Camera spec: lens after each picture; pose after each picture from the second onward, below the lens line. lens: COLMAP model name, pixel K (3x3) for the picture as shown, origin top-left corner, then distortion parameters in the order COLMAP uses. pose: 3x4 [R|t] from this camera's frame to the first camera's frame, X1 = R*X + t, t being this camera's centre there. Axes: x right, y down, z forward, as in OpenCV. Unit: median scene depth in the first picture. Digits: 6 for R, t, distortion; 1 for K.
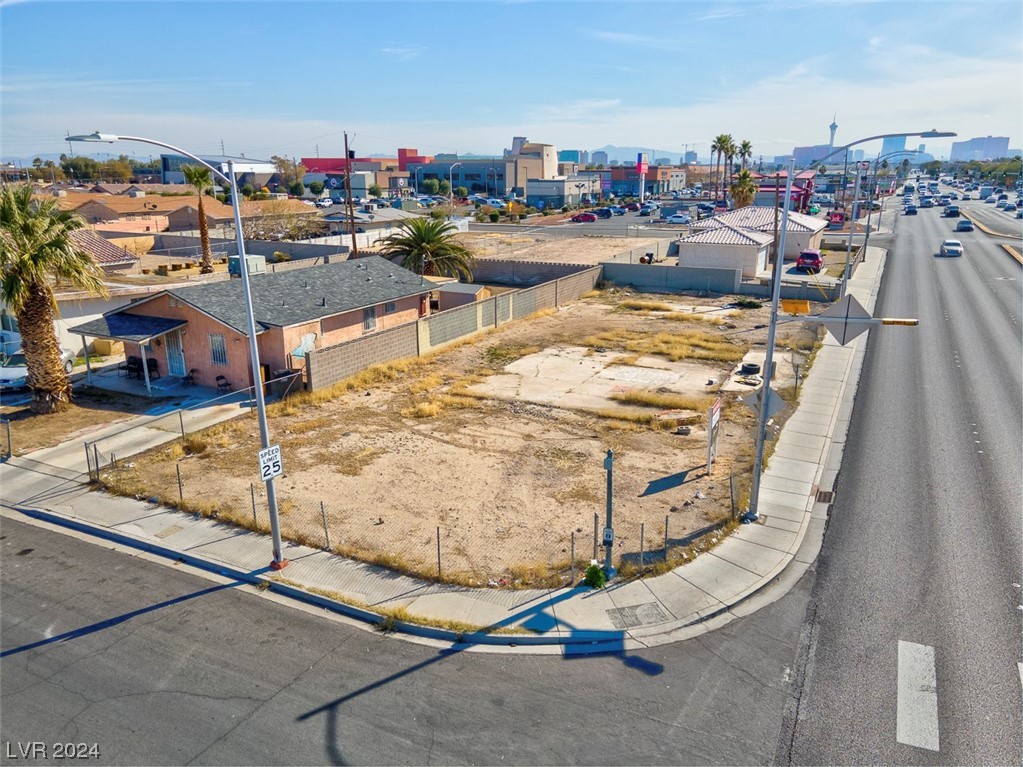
lens RADIAL K [[746.9, 0, 515.0], [0, 746.9, 381.4], [0, 0, 1]] dist [0.042304, -0.000440]
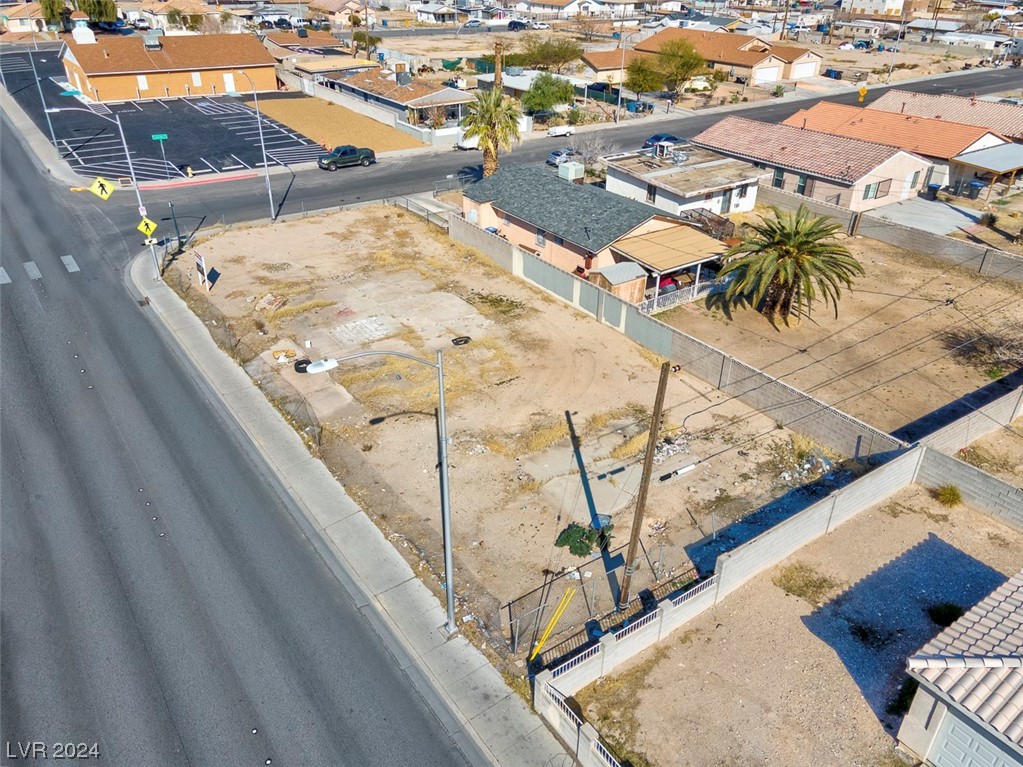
lens RADIAL K [[769.8, 0, 511.5], [0, 769.8, 383.5], [0, 0, 1]] dist [0.045191, 0.003706]
pose [[-0.473096, 0.433168, -0.767167, 1.294416], [-0.253842, 0.766833, 0.589518, -0.899679], [0.843649, 0.473638, -0.252830, 1.959270]]
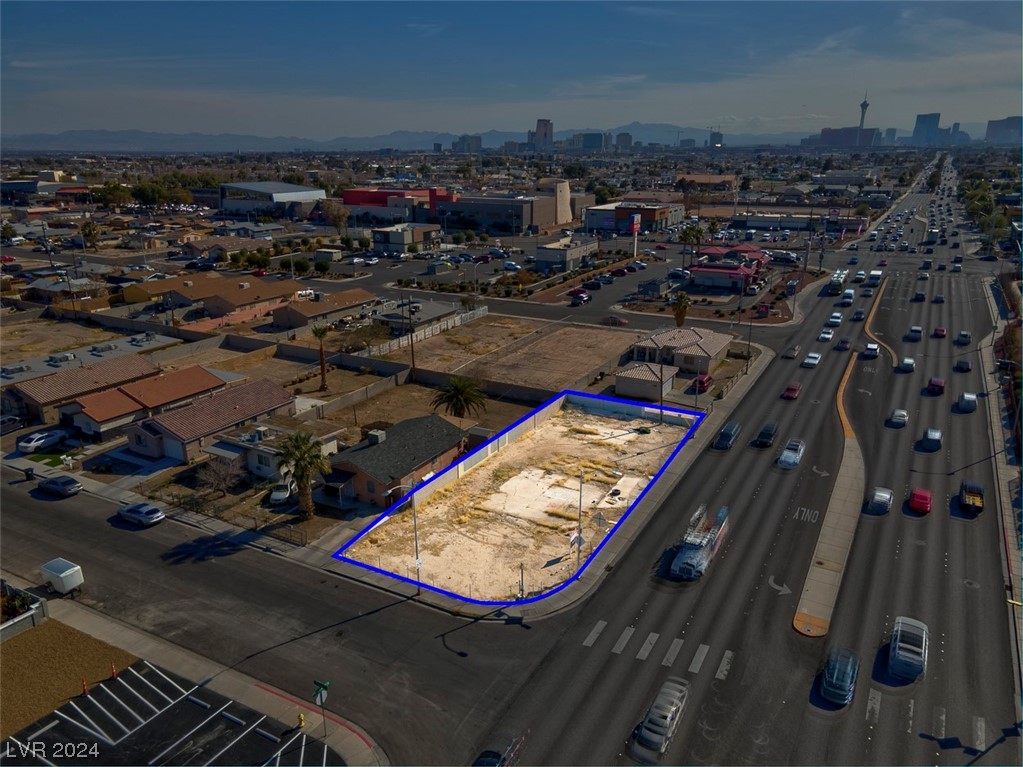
lens RADIAL K [[746.9, 0, 515.0], [0, 746.9, 381.4], [0, 0, 1]] dist [0.042304, -0.000440]
pose [[0.999507, 0.010750, -0.029488, 0.114272], [-0.009892, 0.999527, 0.029111, -0.496823], [0.029787, -0.028805, 0.999141, -1.411716]]
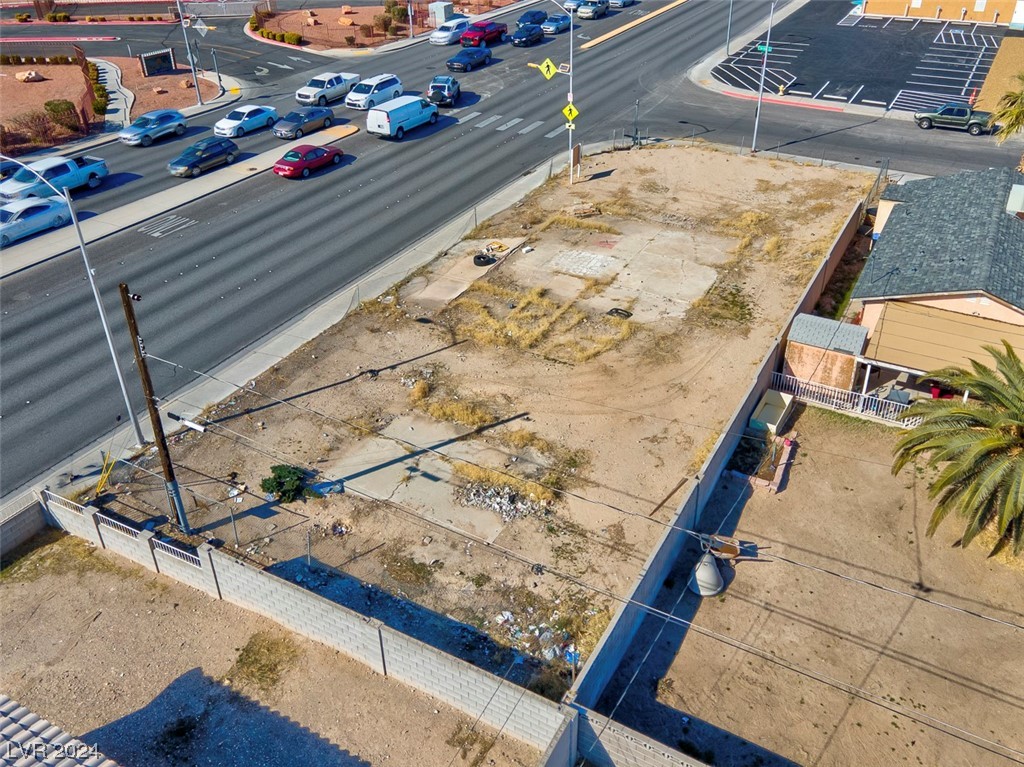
lens RADIAL K [[859.2, 0, 555.4], [0, 859.2, 332.3], [0, 0, 1]] dist [0.039239, 0.003780]
pose [[-0.999961, -0.007545, 0.004663, 0.263325], [-0.001843, 0.690974, 0.722877, -1.062345], [-0.008676, 0.722840, -0.690961, 2.462428]]
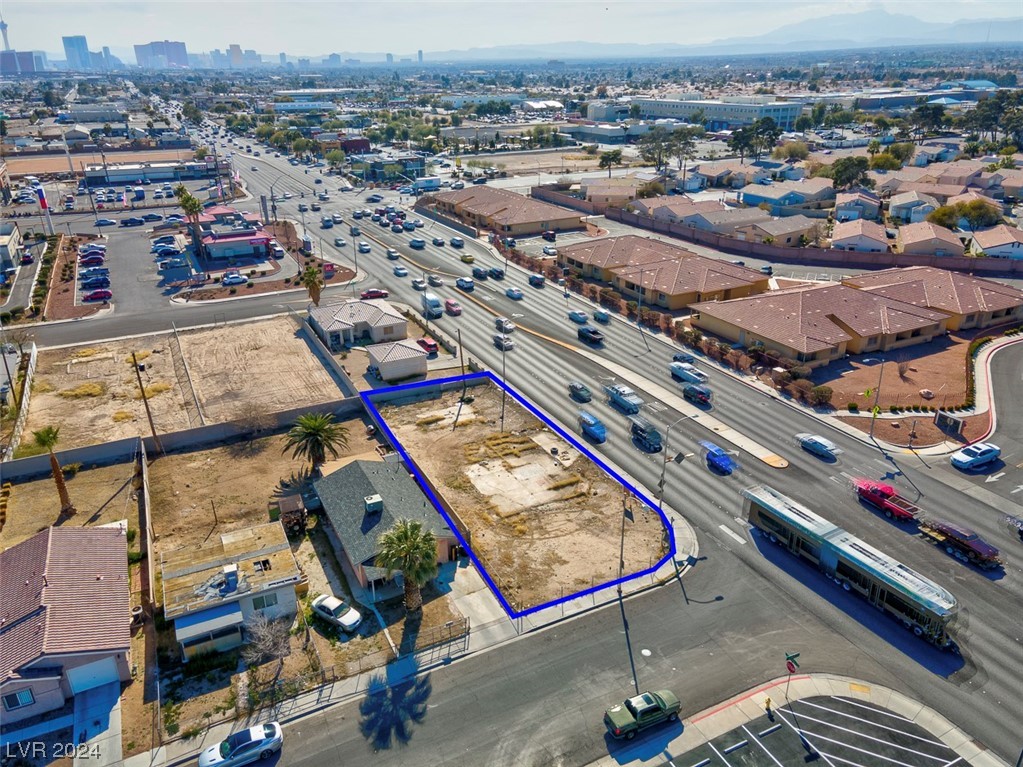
lens RADIAL K [[746.9, 0, 515.0], [0, 746.9, 381.4], [0, 0, 1]] dist [0.042304, -0.000440]
pose [[0.594432, -0.318955, 0.738186, -1.858793], [0.231727, 0.946977, 0.222569, -1.006605], [-0.770034, 0.038755, 0.636824, -0.546315]]
